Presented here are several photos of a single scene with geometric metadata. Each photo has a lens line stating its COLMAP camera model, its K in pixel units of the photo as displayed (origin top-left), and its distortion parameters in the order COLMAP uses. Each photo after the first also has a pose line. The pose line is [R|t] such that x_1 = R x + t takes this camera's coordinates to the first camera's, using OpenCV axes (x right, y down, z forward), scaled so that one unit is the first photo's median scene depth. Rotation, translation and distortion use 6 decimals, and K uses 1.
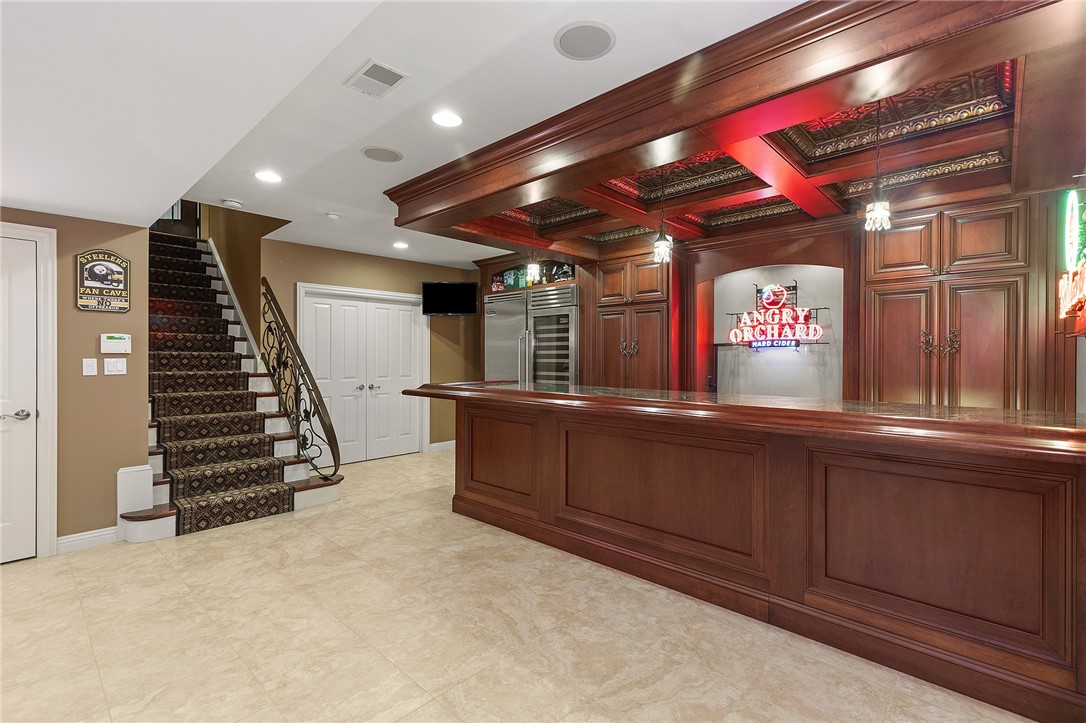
lens RADIAL K [[491.3, 0, 541.5], [0, 491.3, 359.4], [0, 0, 1]] dist [0.004783, -0.001103]
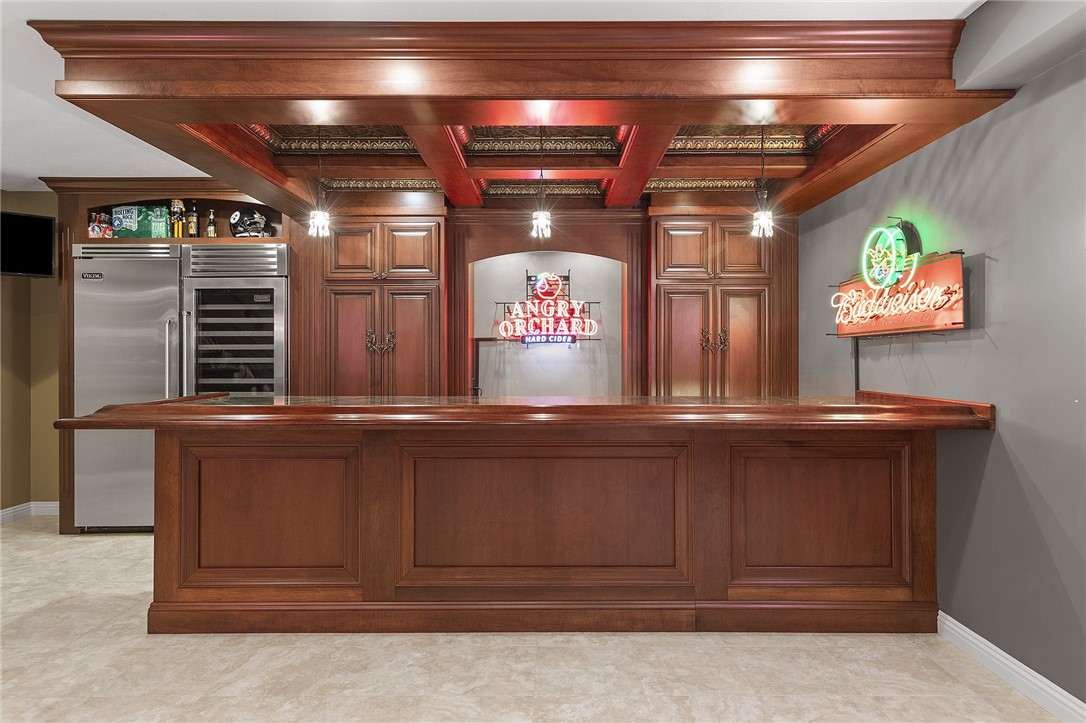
lens RADIAL K [[652.7, 0, 549.3], [0, 652.7, 354.4], [0, 0, 1]] dist [0.005156, -0.002135]
pose [[0.729568, -0.001797, 0.683906, -0.383528], [0.005039, 0.999984, -0.002749, -0.001094], [-0.683890, 0.005452, 0.729565, 0.163114]]
